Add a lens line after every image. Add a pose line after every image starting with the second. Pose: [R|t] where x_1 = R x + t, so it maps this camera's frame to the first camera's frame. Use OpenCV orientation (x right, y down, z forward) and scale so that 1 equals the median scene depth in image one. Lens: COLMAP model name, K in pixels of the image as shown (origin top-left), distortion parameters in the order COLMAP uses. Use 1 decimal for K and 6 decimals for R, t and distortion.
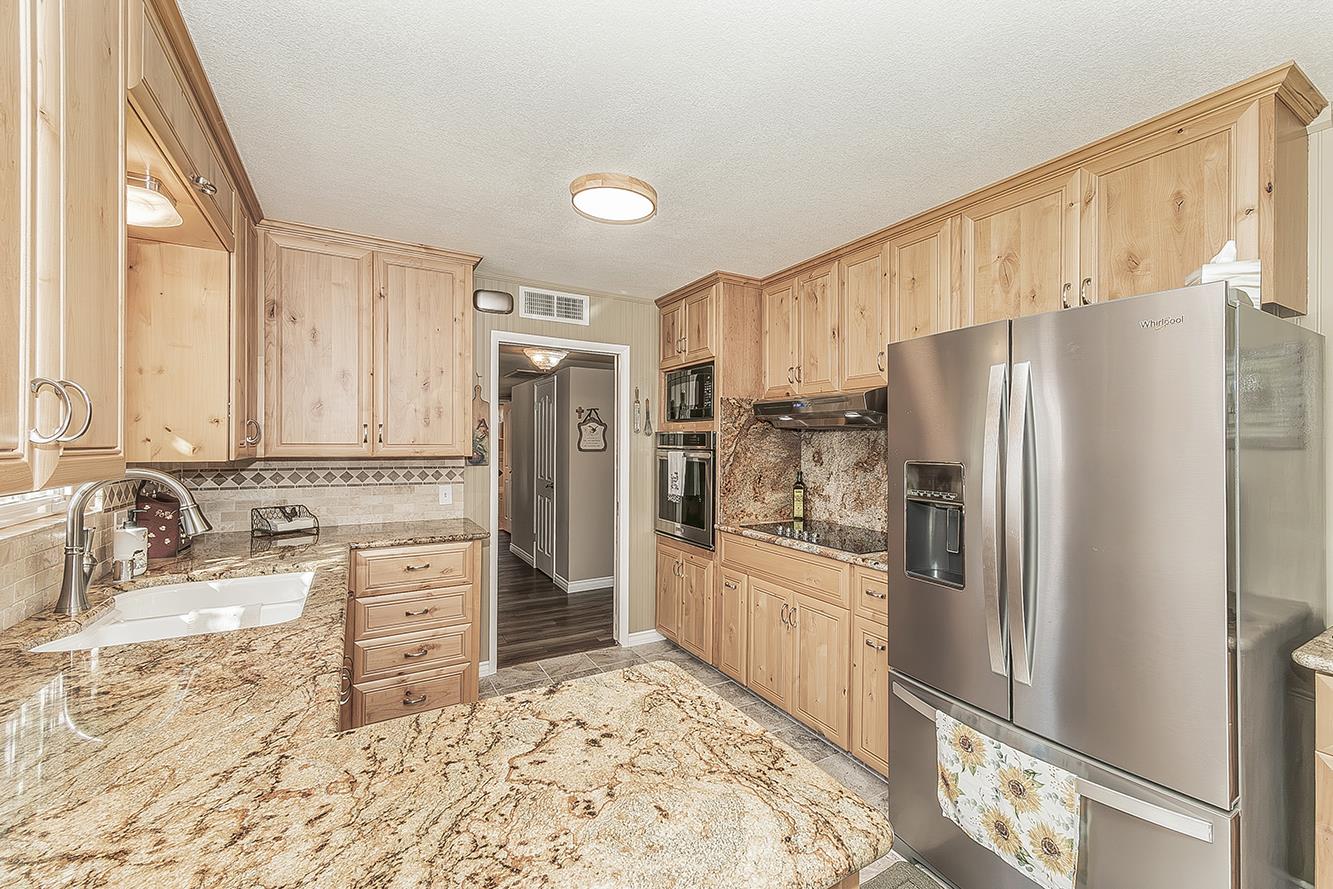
lens RADIAL K [[538.9, 0, 669.2], [0, 538.9, 443.2], [0, 0, 1]] dist [0.014640, 0.000065]
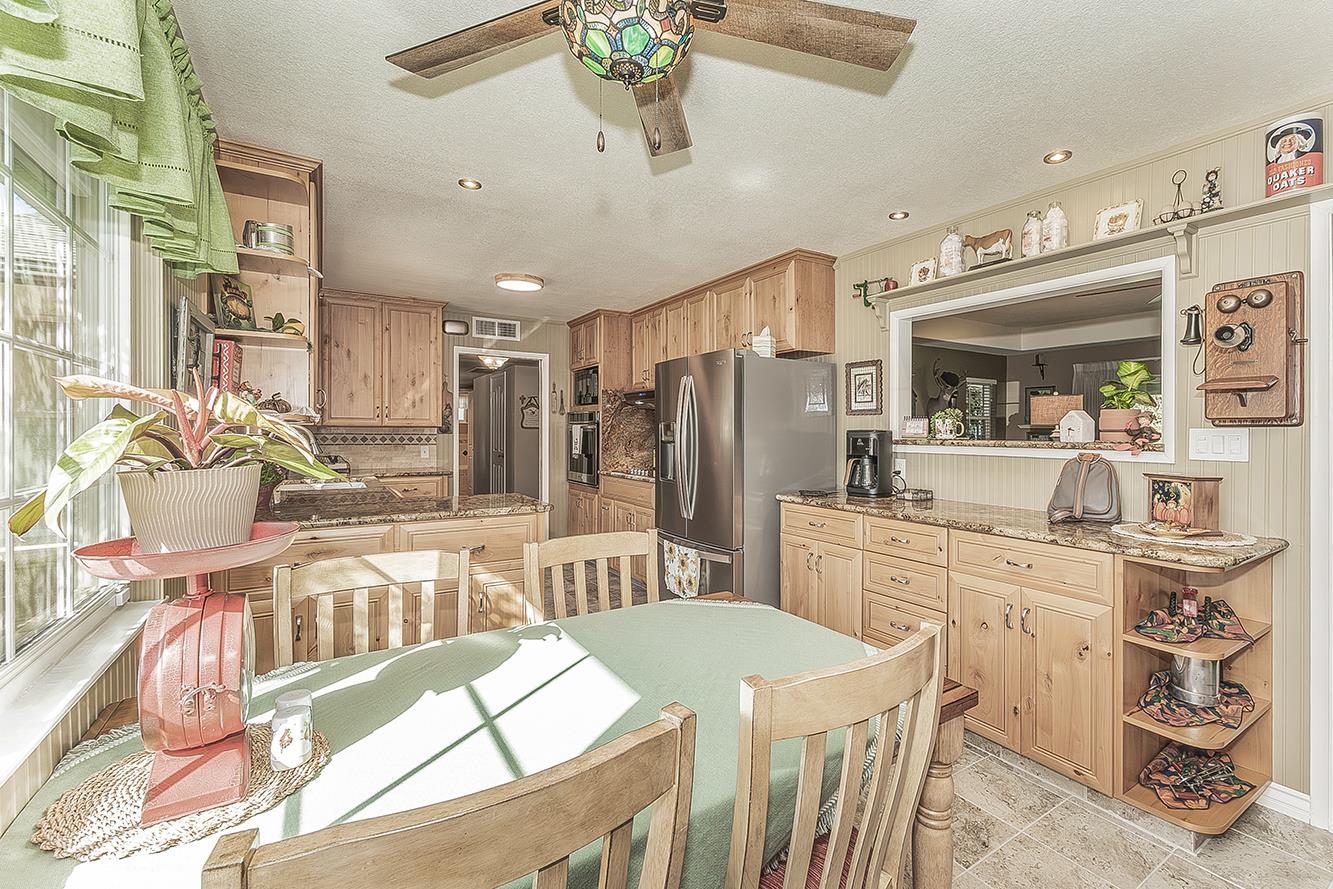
lens RADIAL K [[529.2, 0, 645.3], [0, 529.2, 430.7], [0, 0, 1]] dist [-0.000683, 0.000039]
pose [[0.999843, -0.002678, 0.017495, 0.191931], [0.002667, 0.999996, 0.000635, 0.033519], [-0.017497, -0.000589, 0.999847, -0.527275]]
